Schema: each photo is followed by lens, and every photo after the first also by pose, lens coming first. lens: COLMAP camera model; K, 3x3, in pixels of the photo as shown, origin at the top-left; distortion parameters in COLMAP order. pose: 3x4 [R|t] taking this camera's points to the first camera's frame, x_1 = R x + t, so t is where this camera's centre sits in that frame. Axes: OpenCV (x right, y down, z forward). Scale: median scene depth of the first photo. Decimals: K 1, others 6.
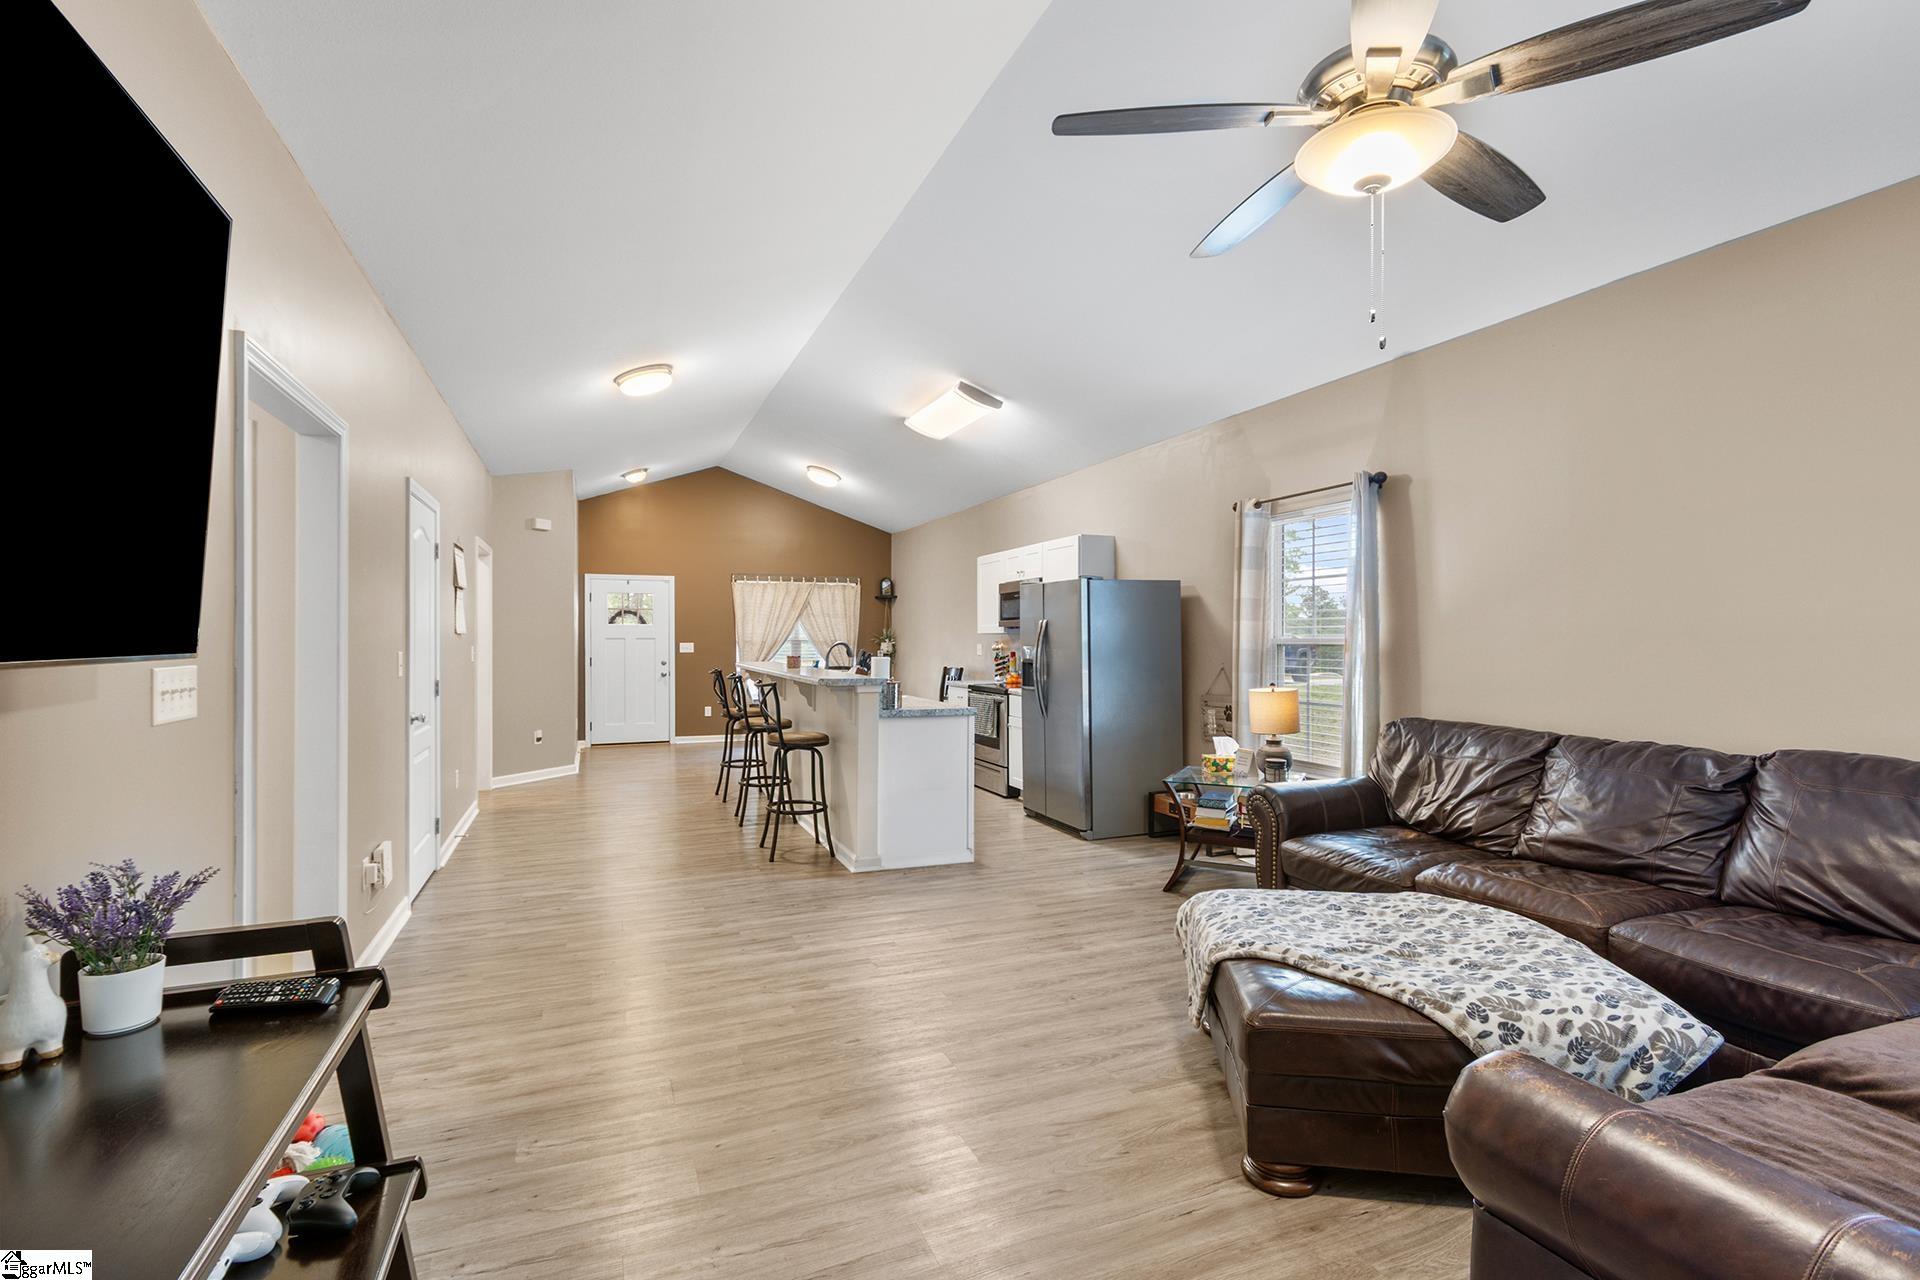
lens RADIAL K [[880.8, 0, 953.6], [0, 880.8, 637.0], [0, 0, 1]] dist [0.005404, -0.001943]
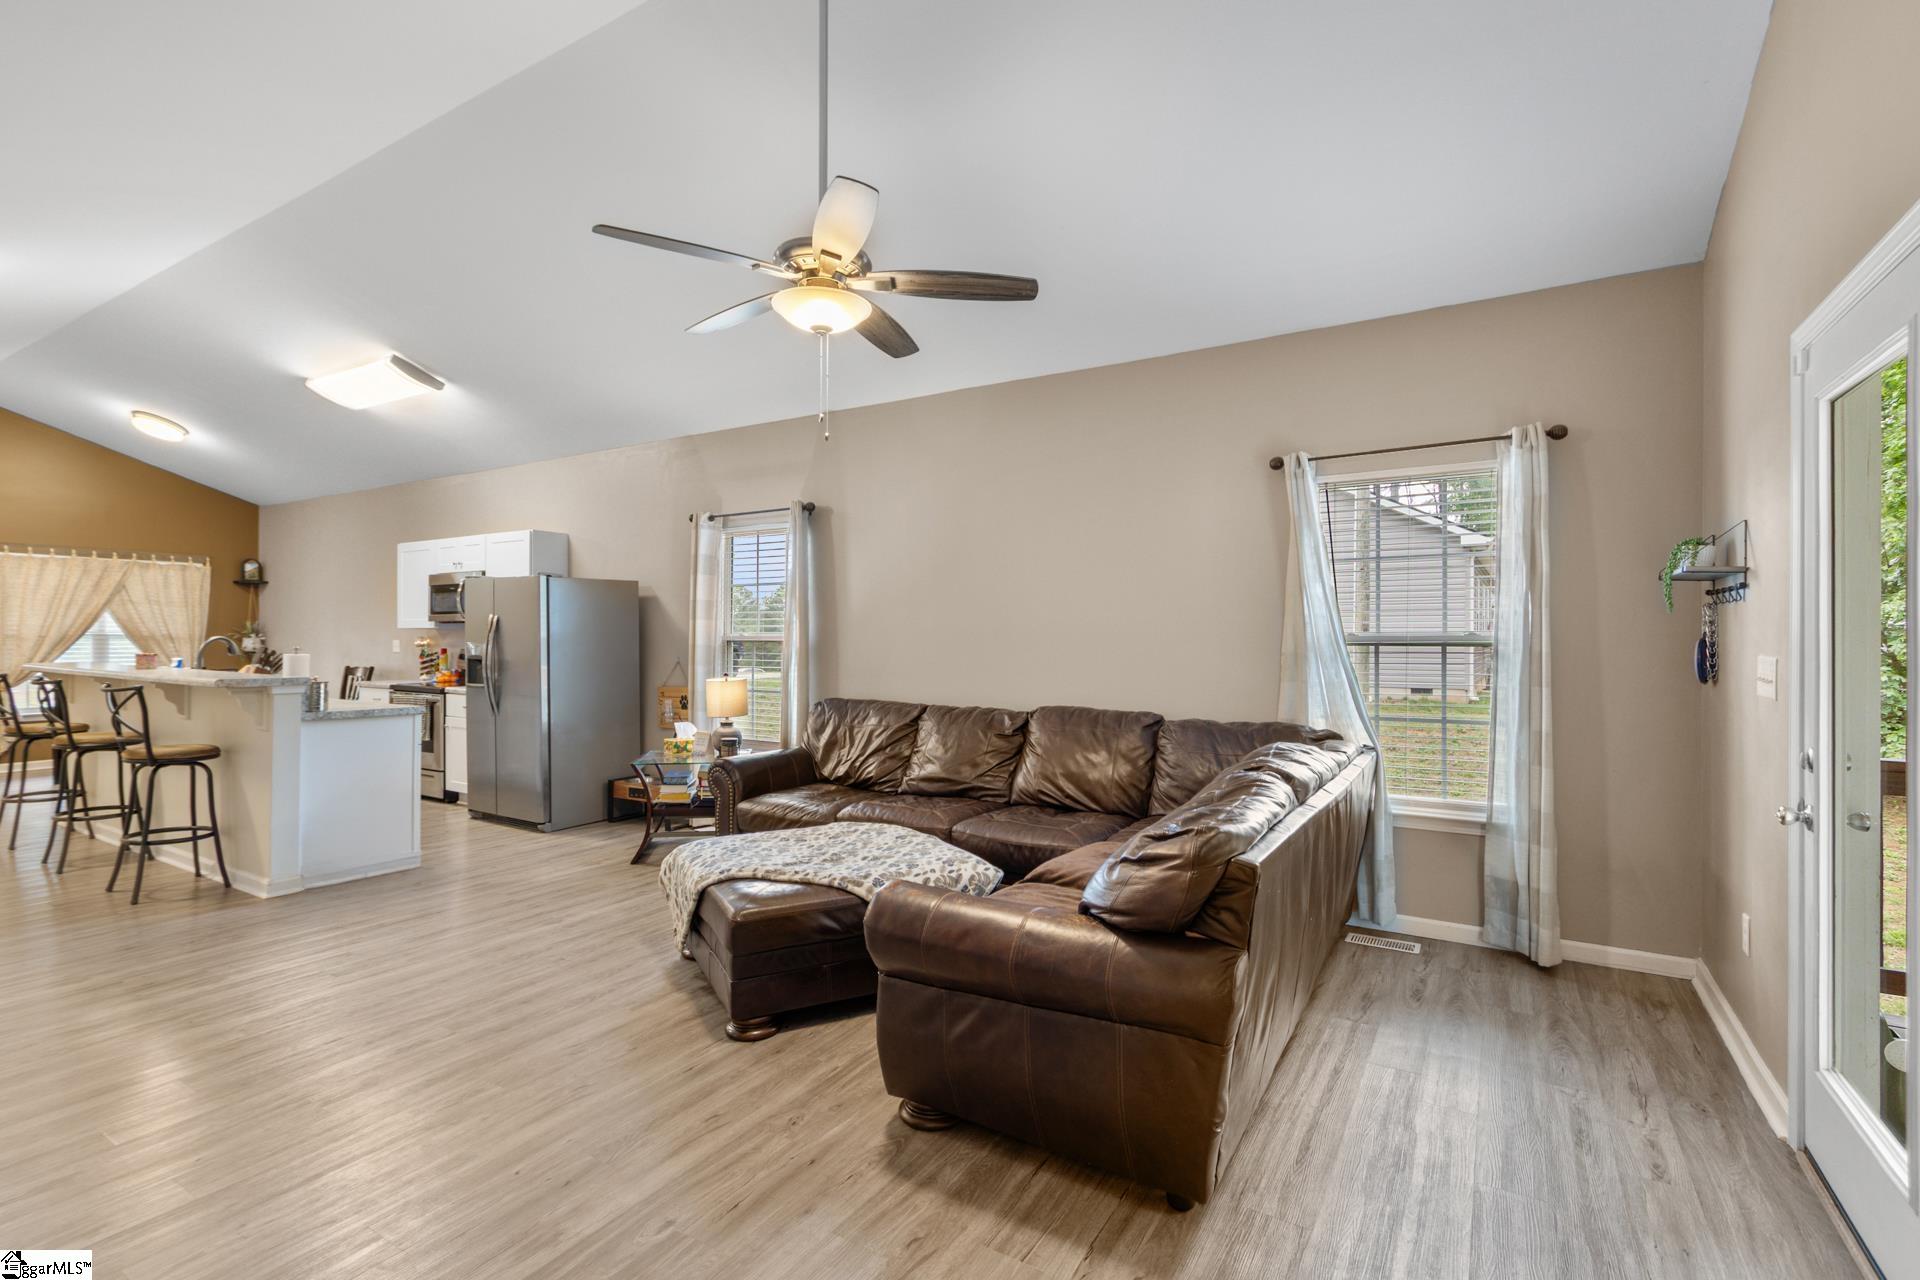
lens RADIAL K [[880.8, 0, 956.8], [0, 880.8, 643.3], [0, 0, 1]] dist [0.005404, -0.001943]
pose [[0.807677, 0.000148, 0.589625, -0.072215], [-0.006407, 0.999943, 0.008525, -0.000057], [-0.589591, -0.010663, 0.807632, -0.112457]]
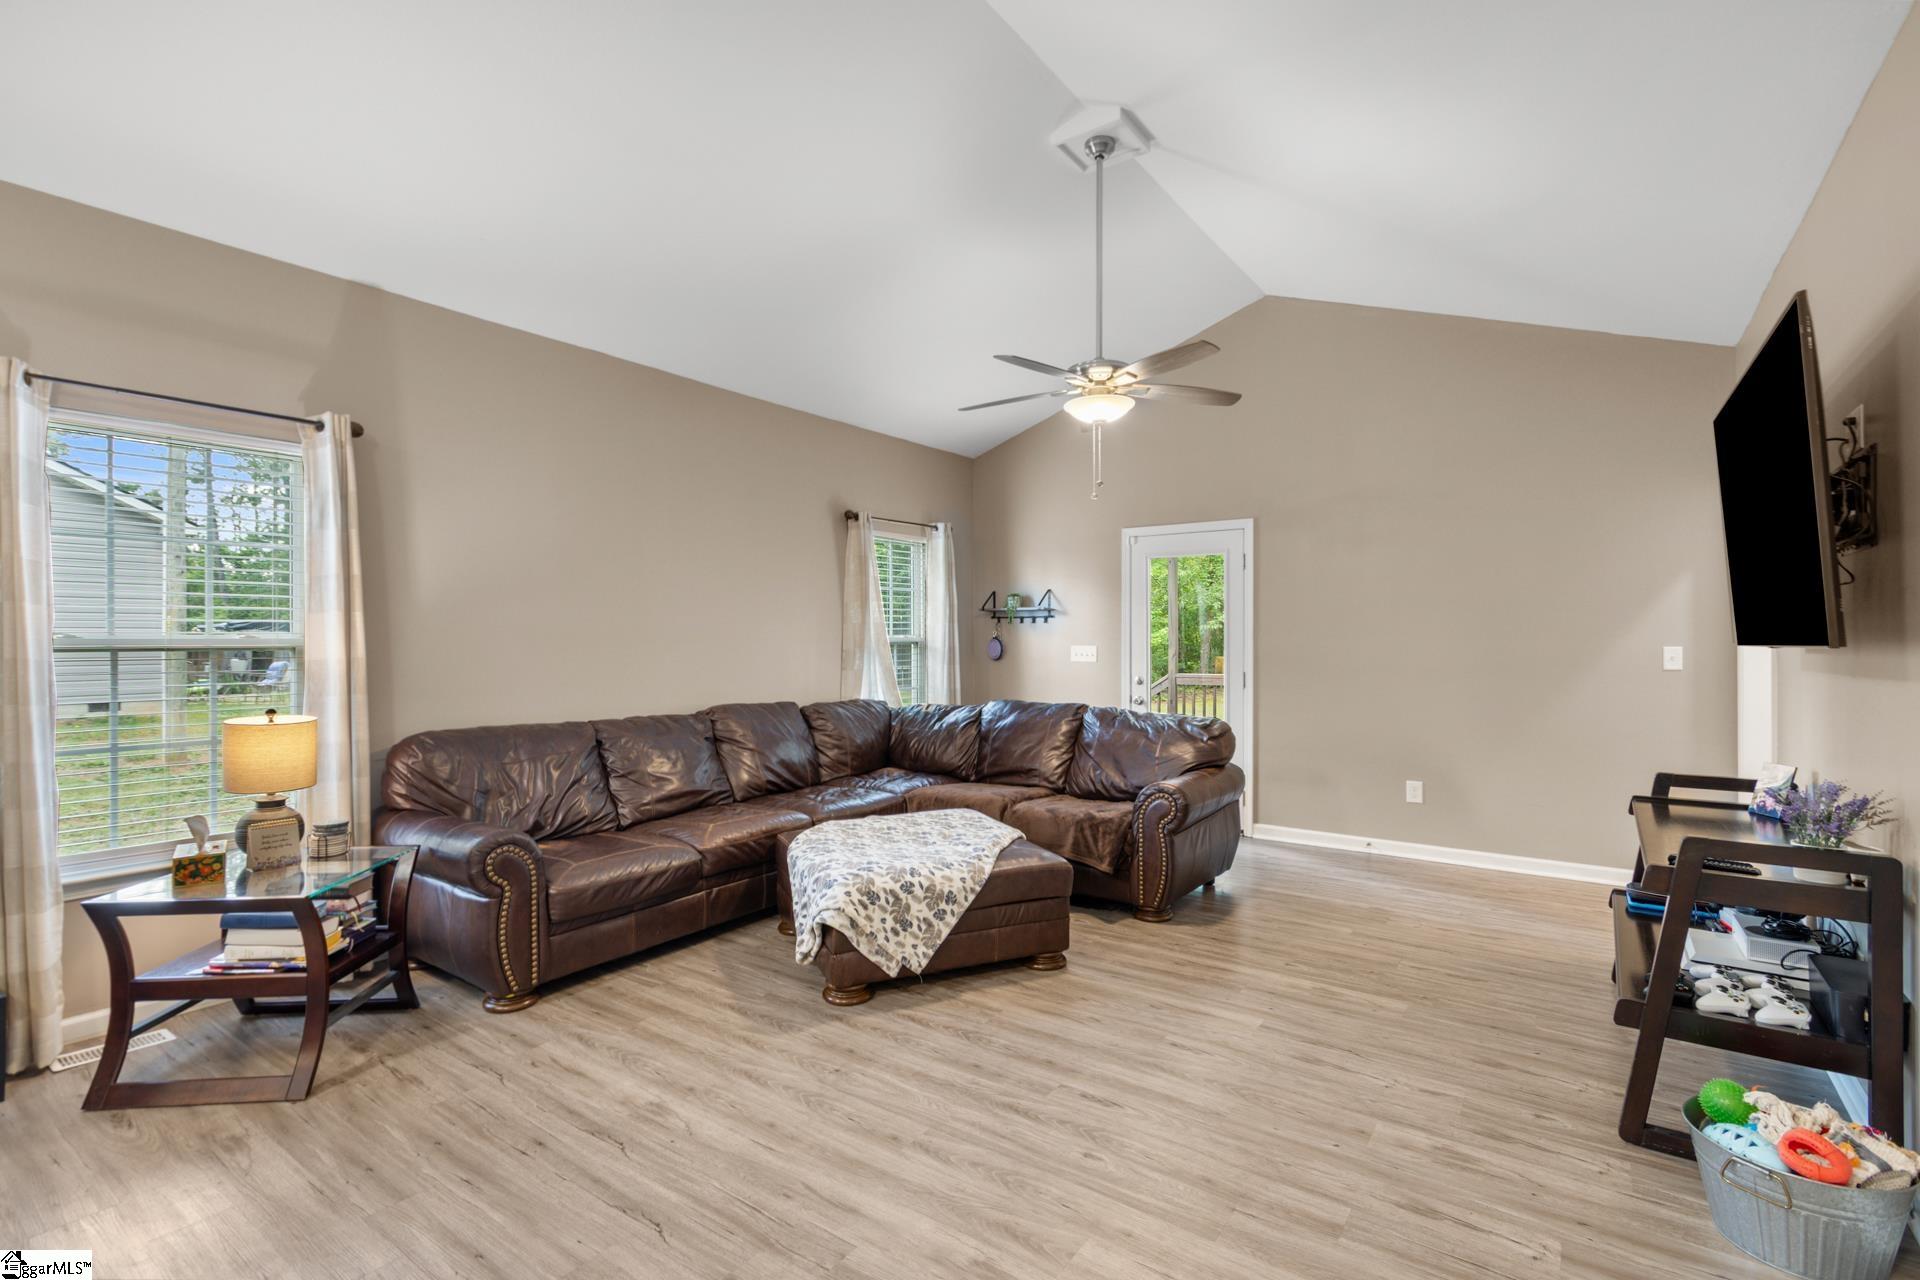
lens RADIAL K [[880.8, 0, 950.4], [0, 880.8, 643.8], [0, 0, 1]] dist [0.005404, -0.001943]
pose [[-0.528487, -0.000645, 0.848941, -0.381438], [-0.000466, 1.000000, 0.000470, 0.004615], [-0.848941, -0.000148, -0.528487, 0.821999]]
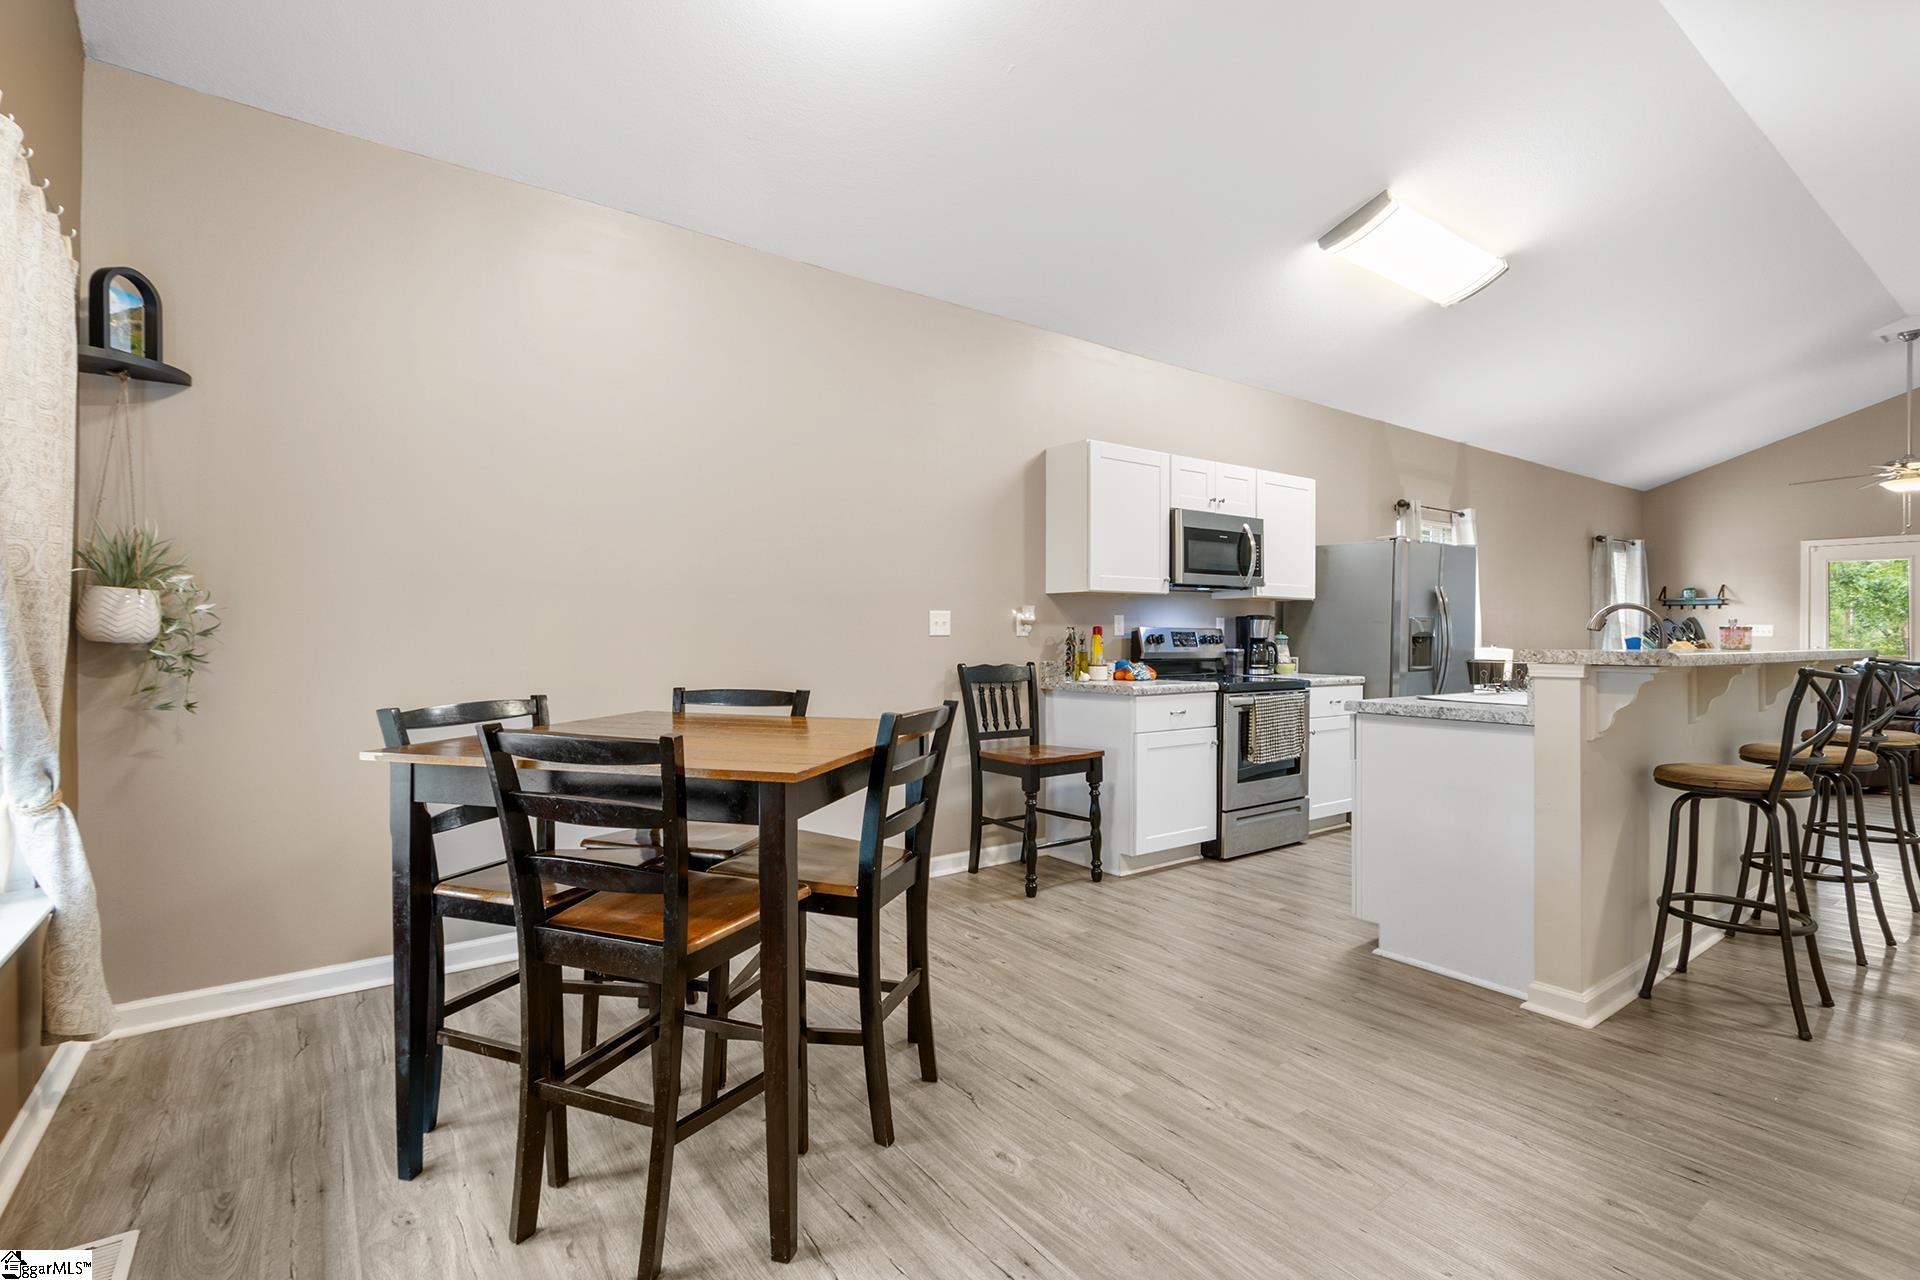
lens RADIAL K [[880.8, 0, 928.2], [0, 880.8, 647.8], [0, 0, 1]] dist [0.005404, -0.001943]
pose [[-0.222487, 0.003340, 0.974930, -0.798949], [0.010570, 0.999944, -0.001014, 0.040983], [-0.974878, 0.010080, -0.222509, 2.035656]]
